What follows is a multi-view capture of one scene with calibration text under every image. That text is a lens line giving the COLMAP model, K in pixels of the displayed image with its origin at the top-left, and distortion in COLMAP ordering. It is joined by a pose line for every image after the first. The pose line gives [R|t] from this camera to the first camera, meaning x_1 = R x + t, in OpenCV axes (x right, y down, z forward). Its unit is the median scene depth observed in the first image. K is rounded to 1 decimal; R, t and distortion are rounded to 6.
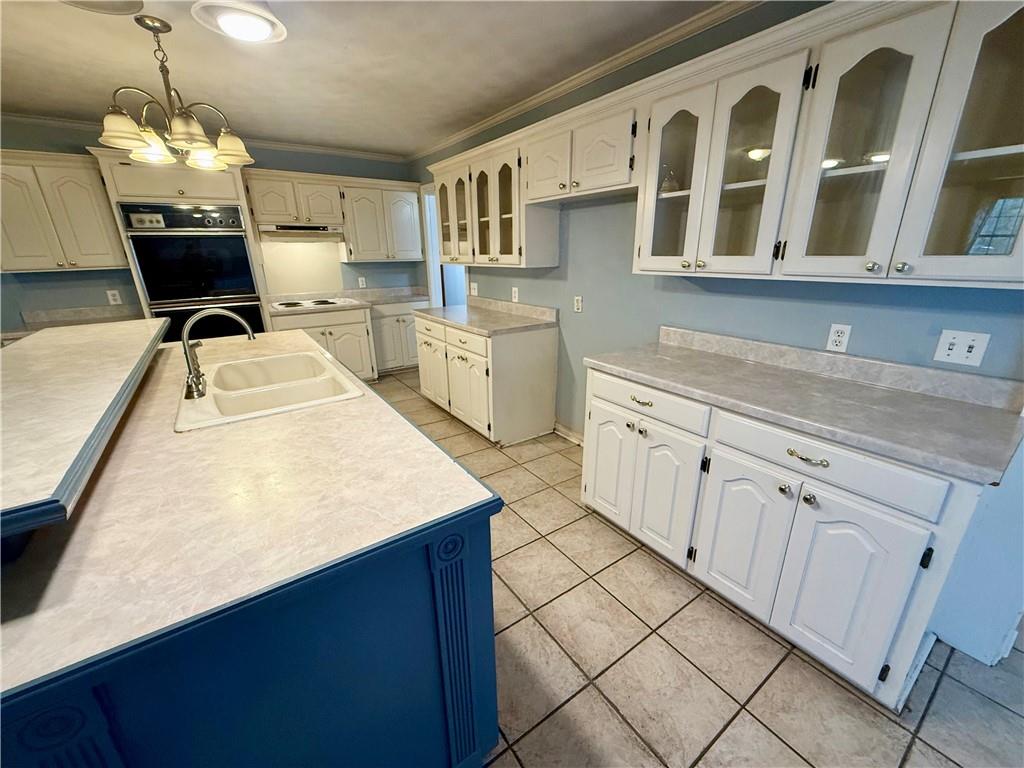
lens RADIAL K [[408.1, 0, 511.9], [0, 408.1, 386.4], [0, 0, 1]] dist [-0.002760, 0.000544]
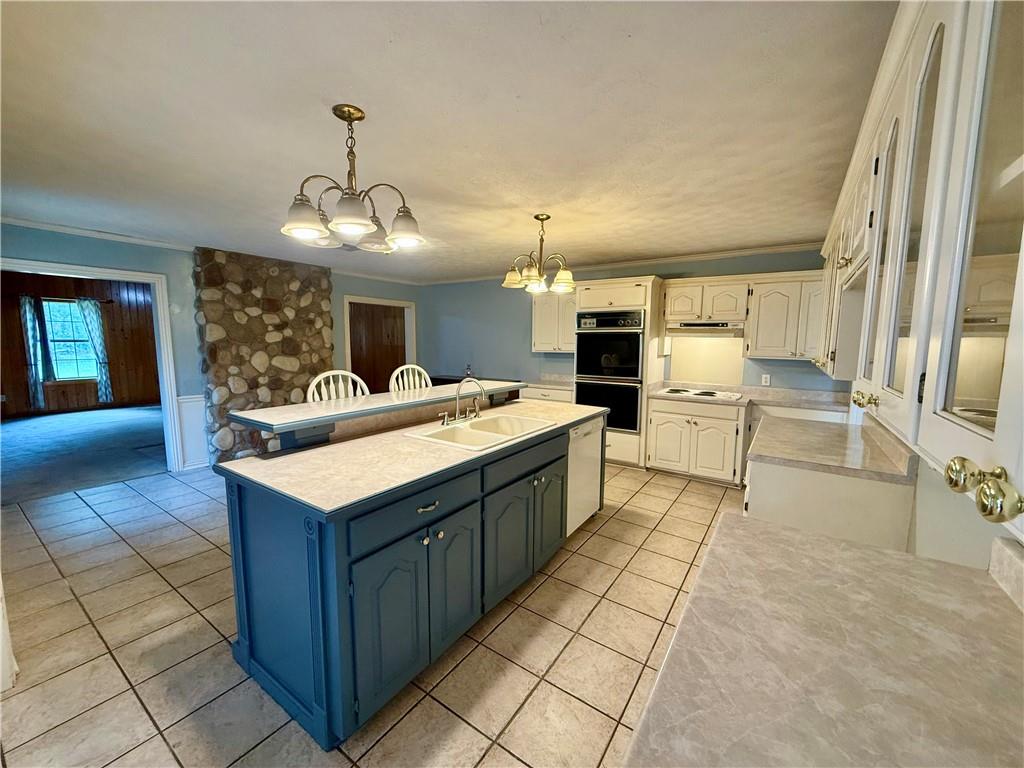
lens RADIAL K [[408.1, 0, 513.1], [0, 408.1, 388.2], [0, 0, 1]] dist [-0.002760, 0.000544]
pose [[0.356097, 0.126633, -0.925829, 0.423291], [-0.314224, 0.949306, 0.008986, -0.105483], [0.880033, 0.287718, 0.377837, 0.257519]]
